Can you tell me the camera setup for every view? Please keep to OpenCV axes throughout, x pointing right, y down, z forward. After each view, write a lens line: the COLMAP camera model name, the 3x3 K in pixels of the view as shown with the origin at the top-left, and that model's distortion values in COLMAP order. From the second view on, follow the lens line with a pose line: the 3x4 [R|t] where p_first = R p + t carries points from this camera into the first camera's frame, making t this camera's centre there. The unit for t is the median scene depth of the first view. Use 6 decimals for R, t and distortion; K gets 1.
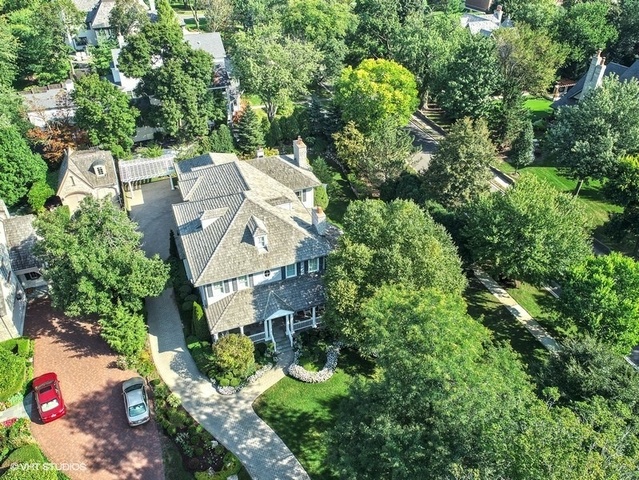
lens RADIAL K [[485.4, 0, 320.1], [0, 485.4, 242.3], [0, 0, 1]] dist [-0.005786, 0.004685]
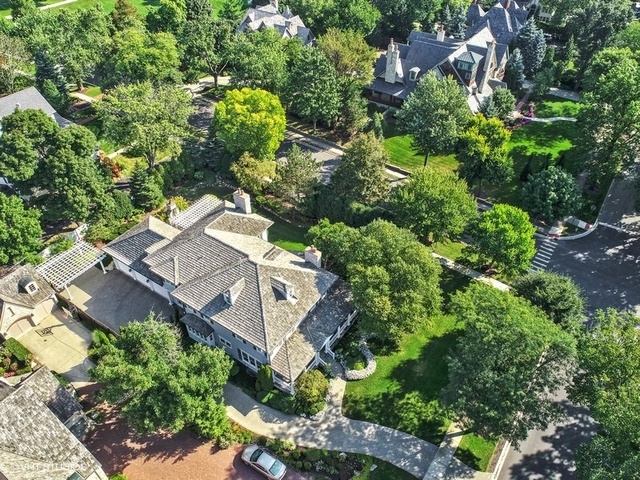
lens RADIAL K [[486.1, 0, 318.8], [0, 486.1, 242.9], [0, 0, 1]] dist [-0.005786, 0.004685]
pose [[0.828037, -0.372901, 0.418687, -0.364926], [0.325735, 0.927759, 0.182098, -0.221432], [-0.456345, -0.014403, 0.889686, -0.069693]]
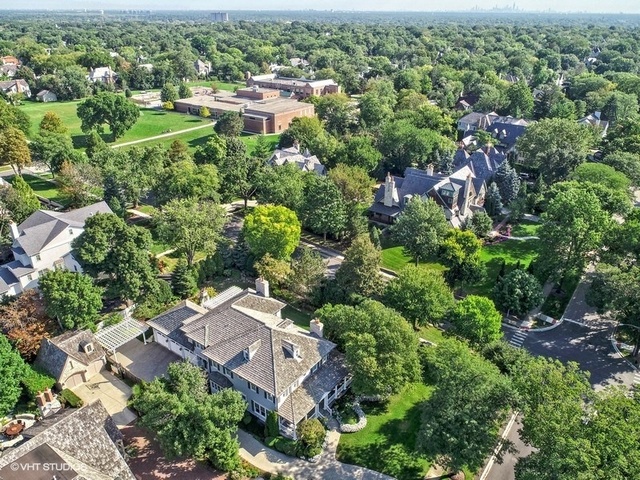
lens RADIAL K [[486.1, 0, 319.0], [0, 486.1, 240.6], [0, 0, 1]] dist [-0.005786, 0.004685]
pose [[0.851706, -0.225970, 0.472794, -0.486463], [0.301771, 0.949124, -0.089992, -0.124530], [-0.428405, 0.219322, 0.876565, -0.294613]]
